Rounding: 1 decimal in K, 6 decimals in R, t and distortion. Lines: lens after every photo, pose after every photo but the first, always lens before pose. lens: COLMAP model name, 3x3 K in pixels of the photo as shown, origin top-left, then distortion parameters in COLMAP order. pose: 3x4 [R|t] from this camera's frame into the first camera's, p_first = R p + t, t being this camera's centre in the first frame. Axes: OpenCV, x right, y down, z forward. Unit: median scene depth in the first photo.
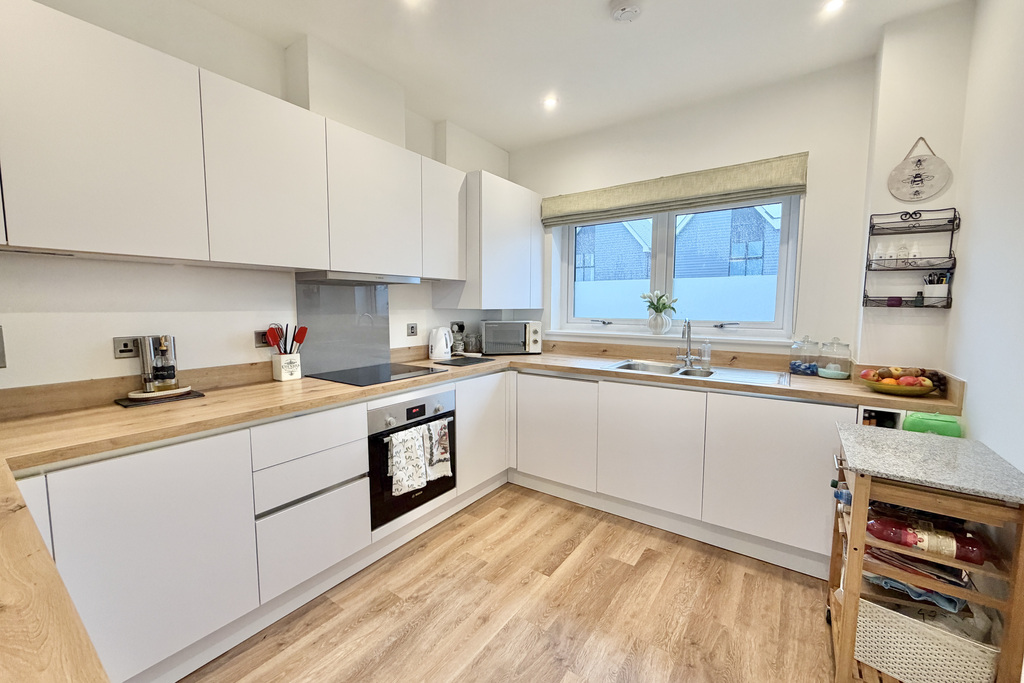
lens RADIAL K [[410.4, 0, 512.6], [0, 410.4, 342.6], [0, 0, 1]] dist [-0.000155, 0.000498]
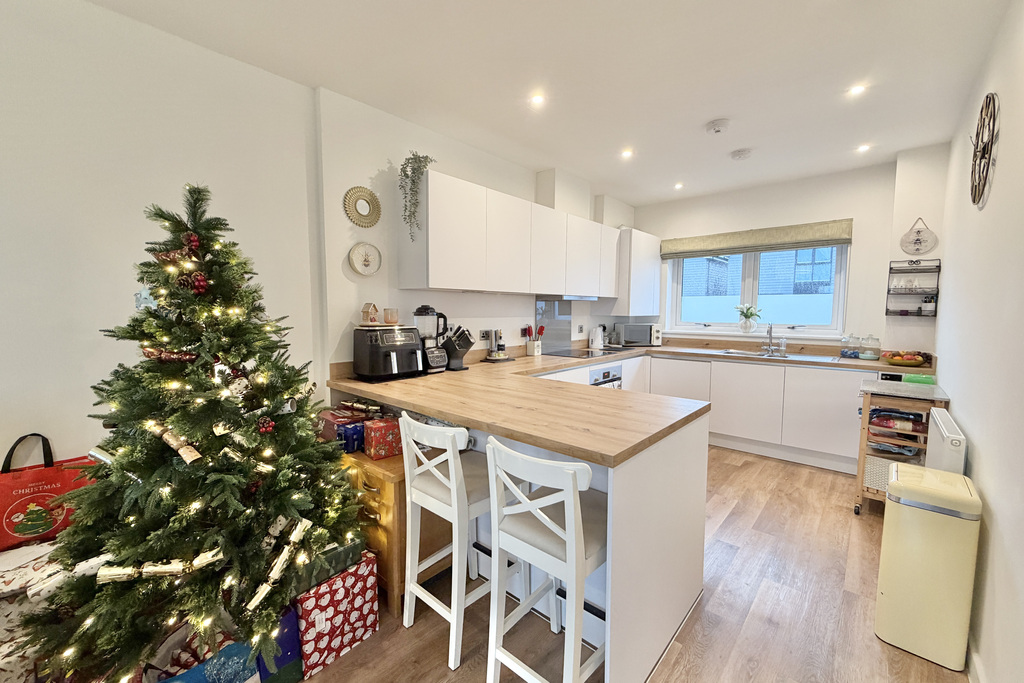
lens RADIAL K [[410.4, 0, 510.4], [0, 410.4, 341.1], [0, 0, 1]] dist [-0.000155, 0.000498]
pose [[0.992874, 0.009900, -0.118753, -0.480765], [-0.011634, 0.999835, -0.013916, 0.058915], [0.118596, 0.015198, 0.992826, -0.867829]]
